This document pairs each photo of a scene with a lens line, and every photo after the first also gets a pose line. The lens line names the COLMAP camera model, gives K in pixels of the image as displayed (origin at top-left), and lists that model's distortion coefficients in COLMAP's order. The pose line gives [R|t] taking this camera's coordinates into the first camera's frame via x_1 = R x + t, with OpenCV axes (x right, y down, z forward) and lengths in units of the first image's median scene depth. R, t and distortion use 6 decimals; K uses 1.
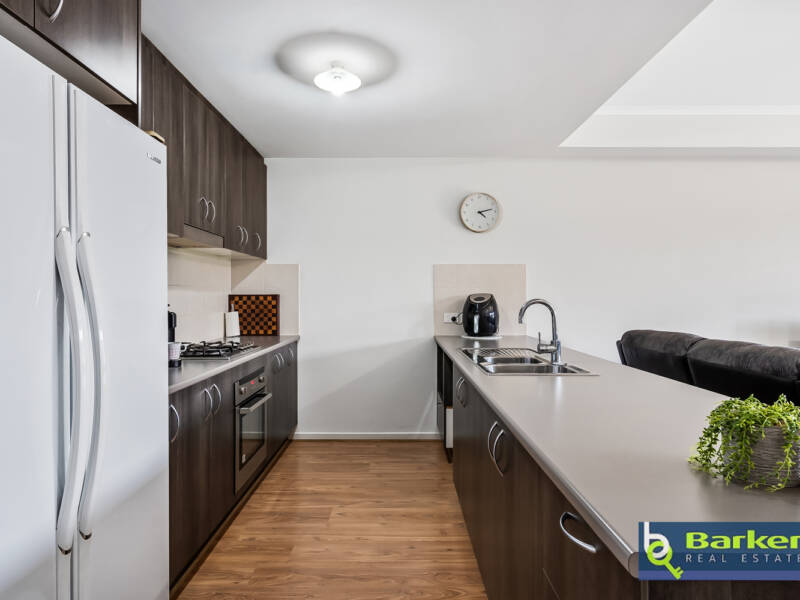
lens RADIAL K [[481.0, 0, 400.0], [0, 481.0, 297.0], [0, 0, 1]] dist [-0.006934, 0.000511]
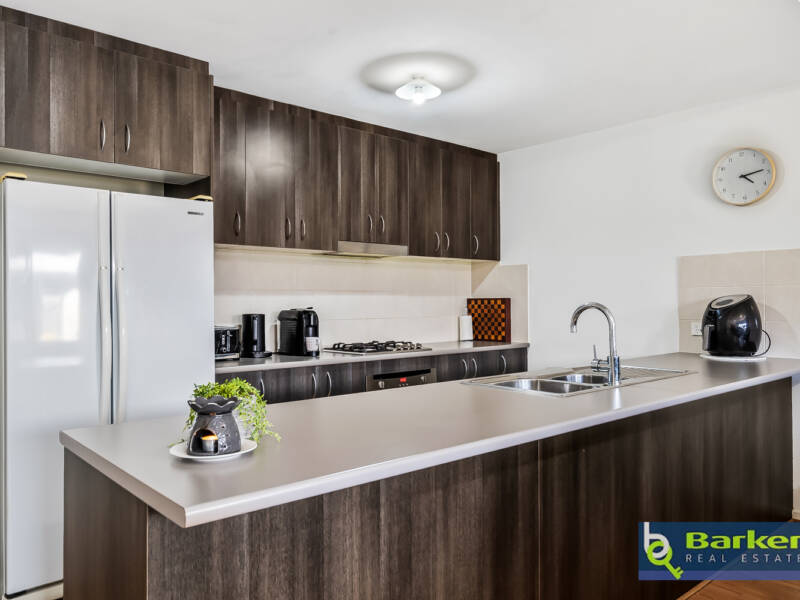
lens RADIAL K [[612.5, 0, 400.1], [0, 612.5, 301.6], [0, 0, 1]] dist [-0.012845, 0.000031]
pose [[0.660230, -0.001093, -0.751062, 0.503218], [0.000683, 0.999999, -0.000855, 0.002690], [0.751063, 0.000052, 0.660231, 0.059762]]
